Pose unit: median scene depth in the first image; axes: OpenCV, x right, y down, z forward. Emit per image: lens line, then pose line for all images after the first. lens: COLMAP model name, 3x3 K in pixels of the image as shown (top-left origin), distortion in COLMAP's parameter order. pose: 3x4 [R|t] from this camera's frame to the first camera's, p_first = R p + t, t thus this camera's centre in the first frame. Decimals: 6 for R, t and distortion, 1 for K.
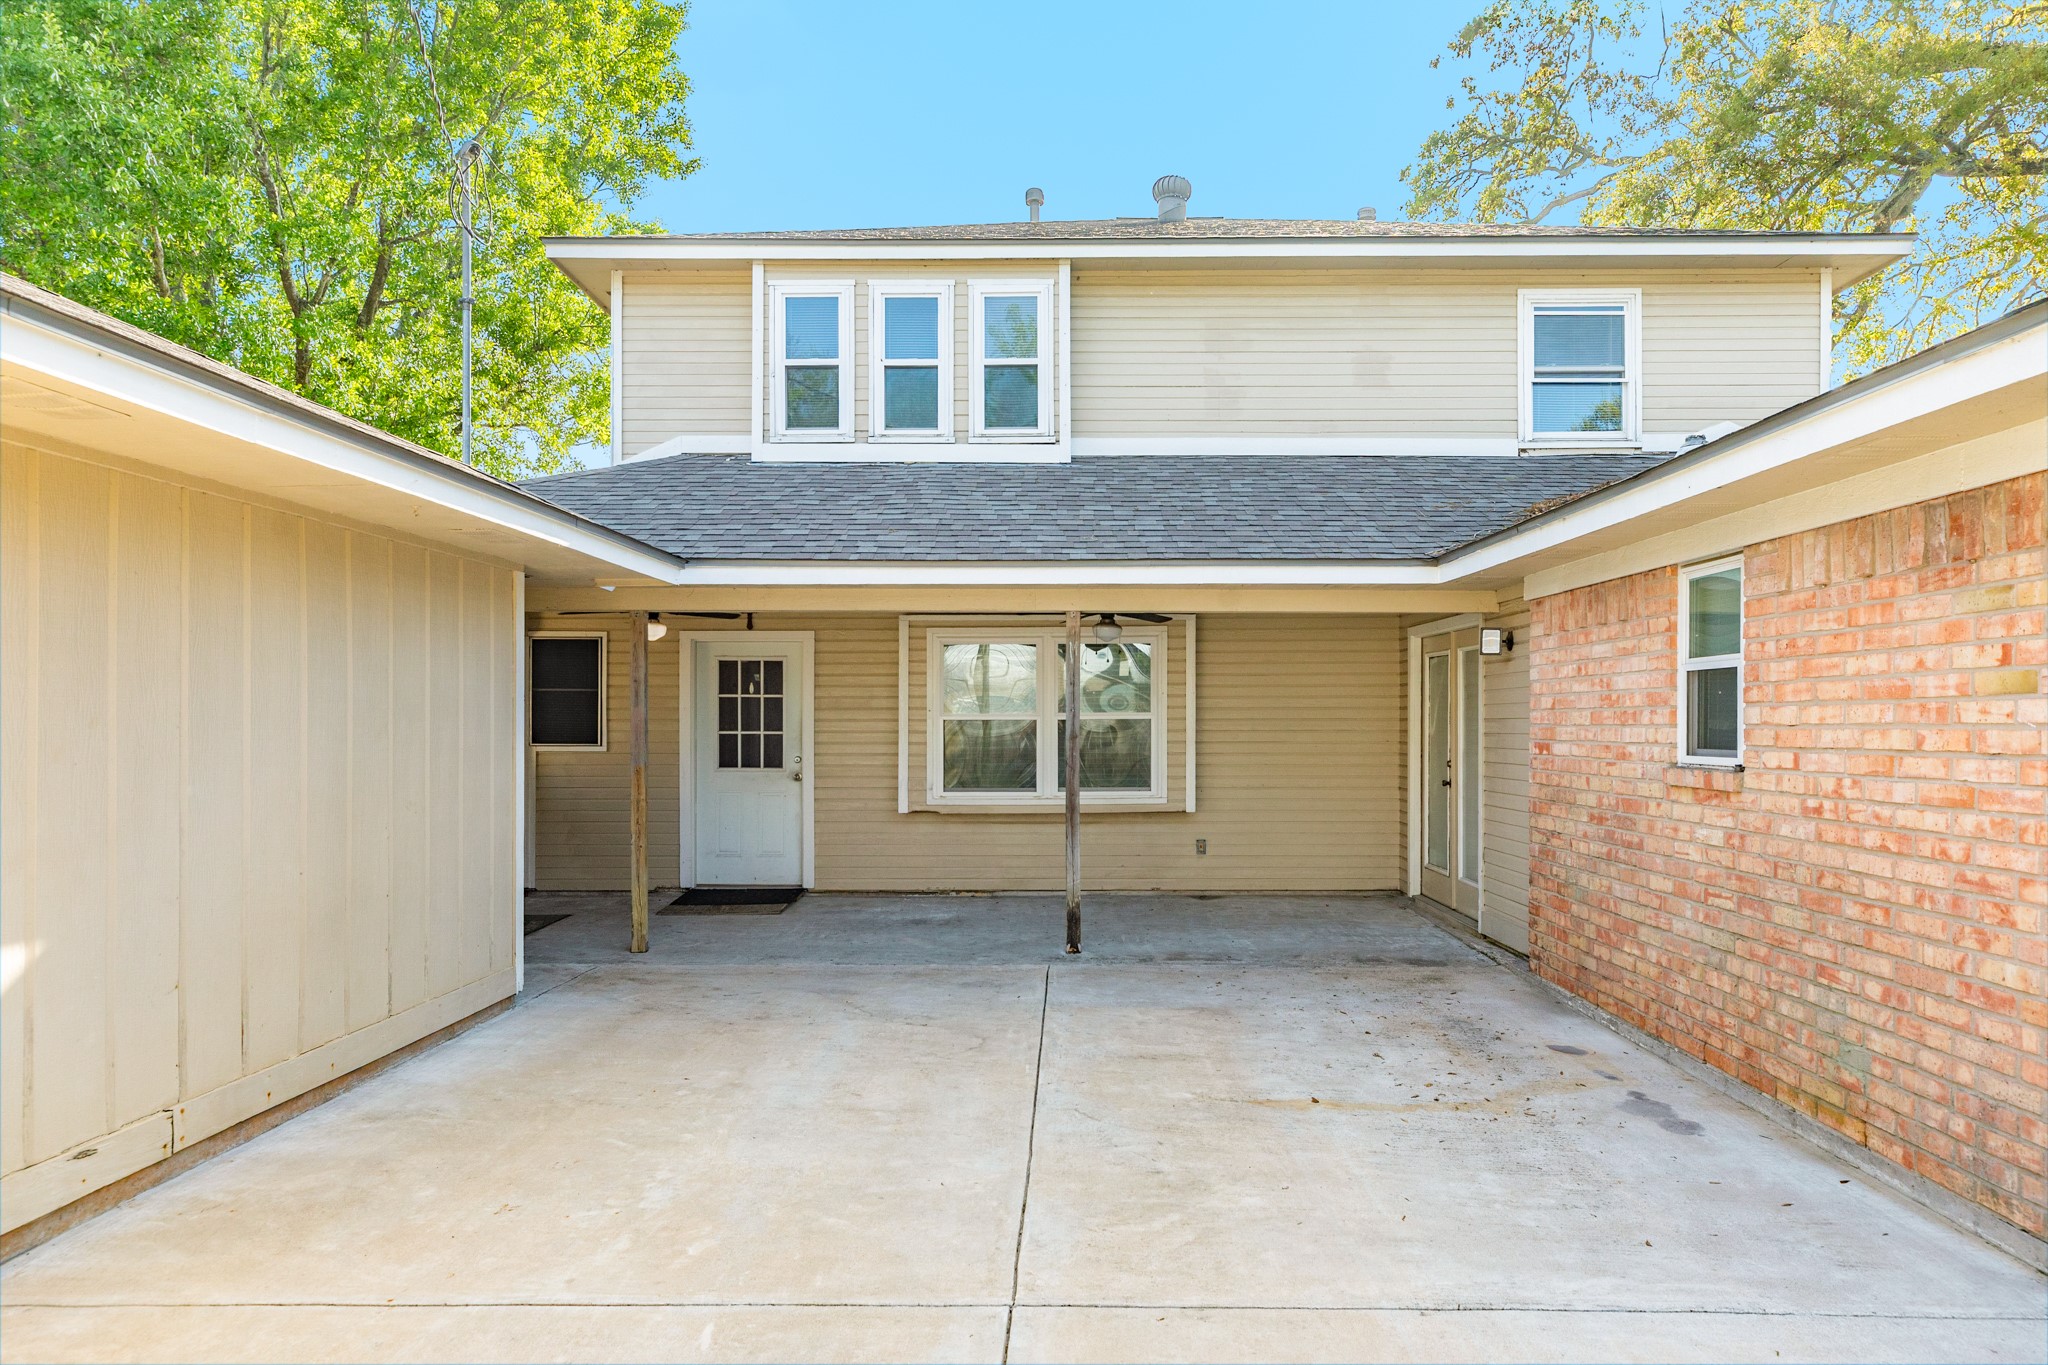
lens RADIAL K [[1230.3, 0, 1055.9], [0, 1230.3, 723.1], [0, 0, 1]] dist [-0.000616, 0.000620]
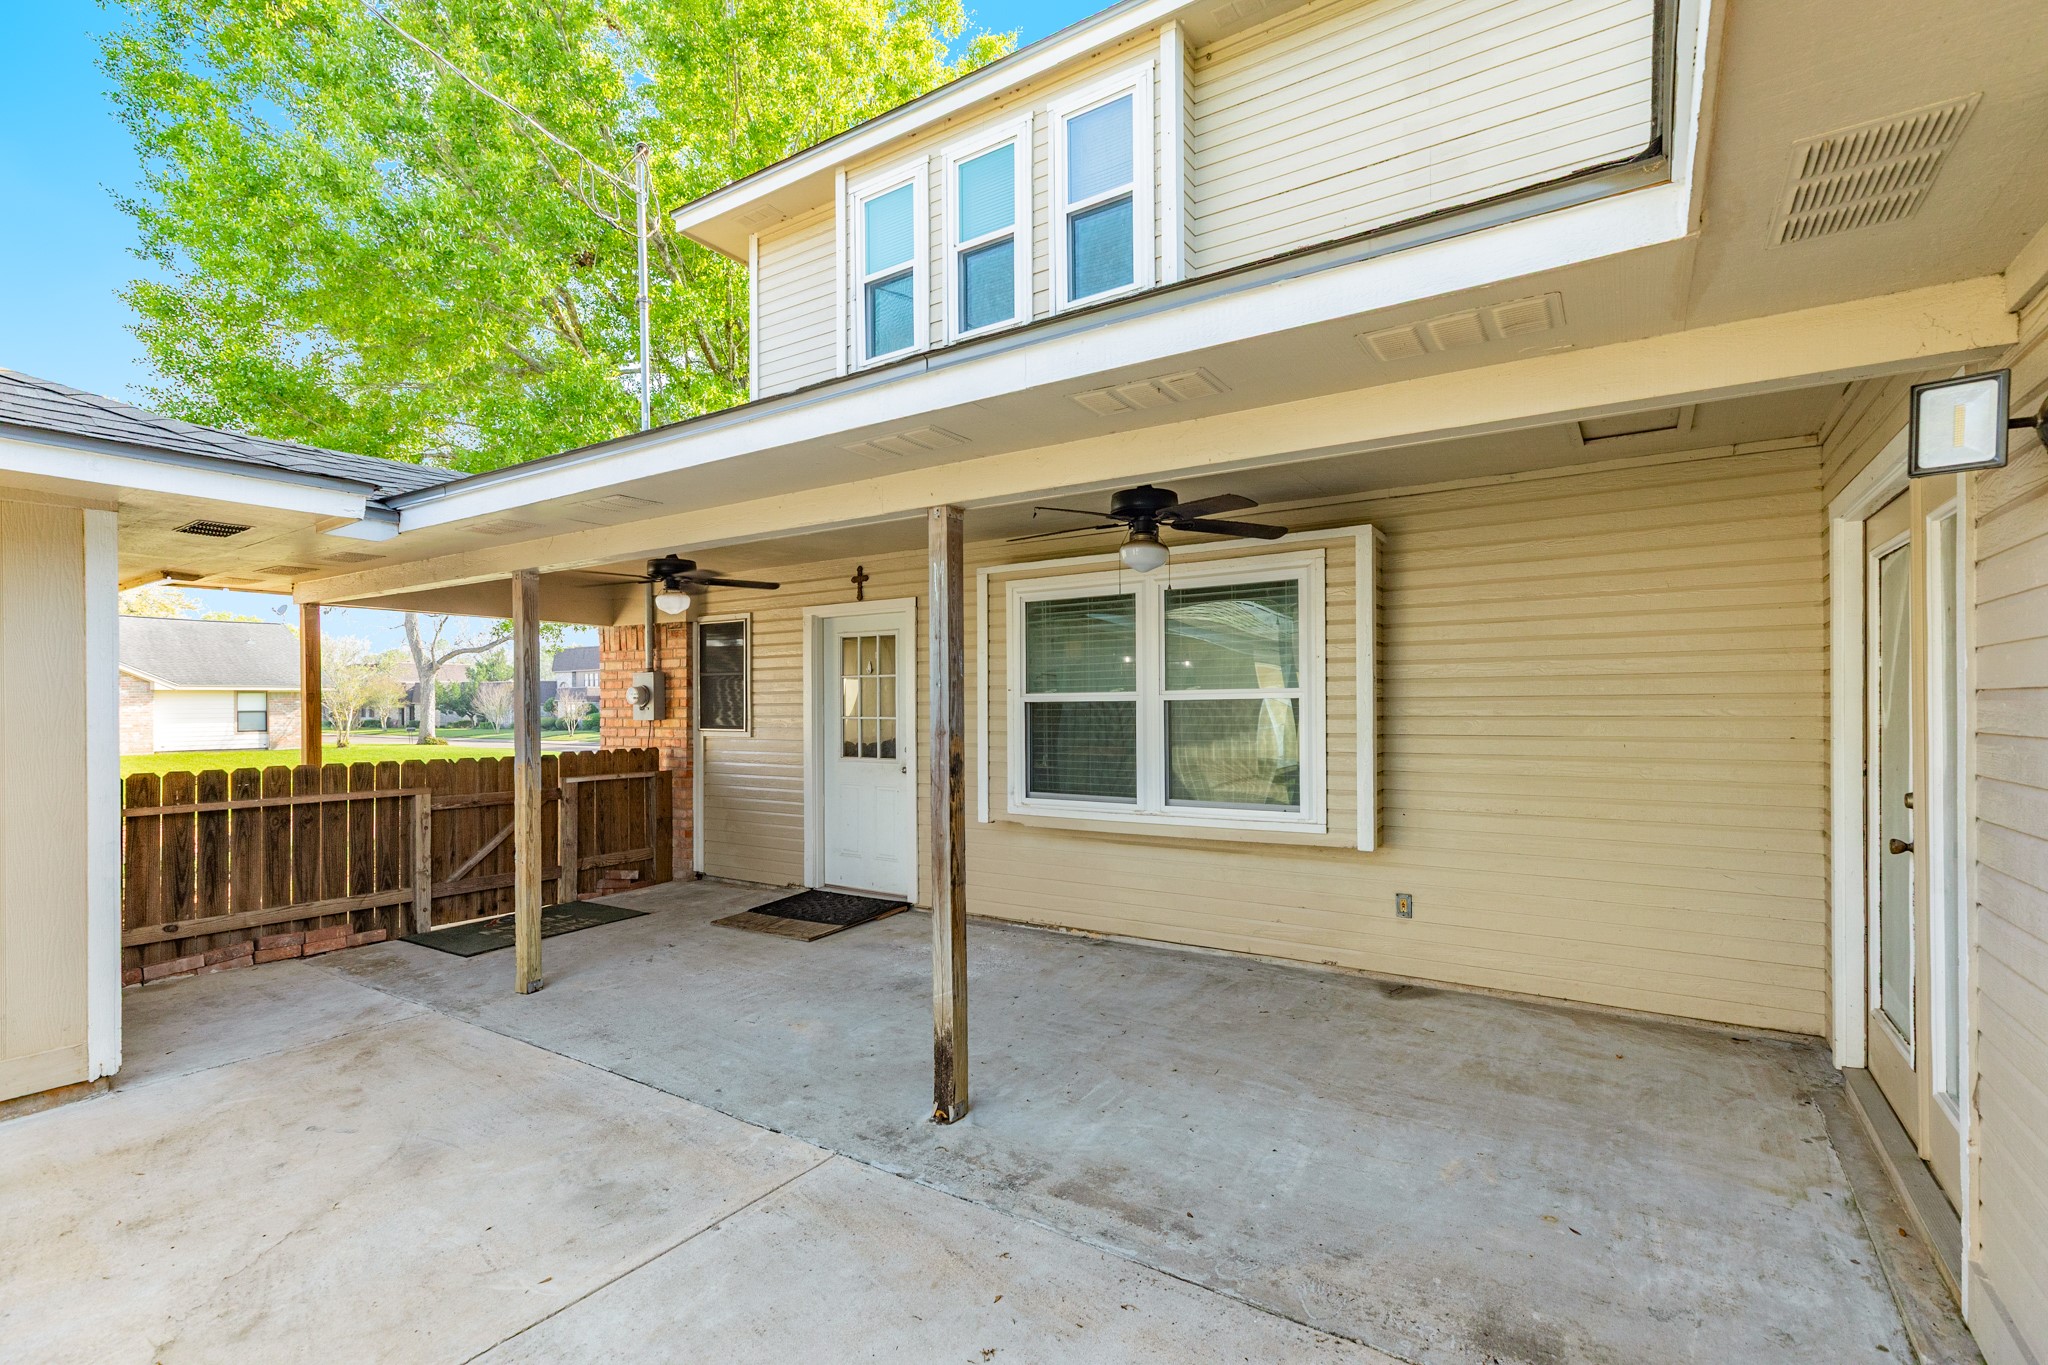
lens RADIAL K [[926.5, 0, 1023.9], [0, 926.5, 705.3], [0, 0, 1]] dist [-0.002235, -0.000159]
pose [[0.844096, -0.004393, -0.536174, 0.207018], [0.005822, 0.999983, 0.000972, -0.001052], [0.536160, -0.003942, 0.844107, 0.508824]]
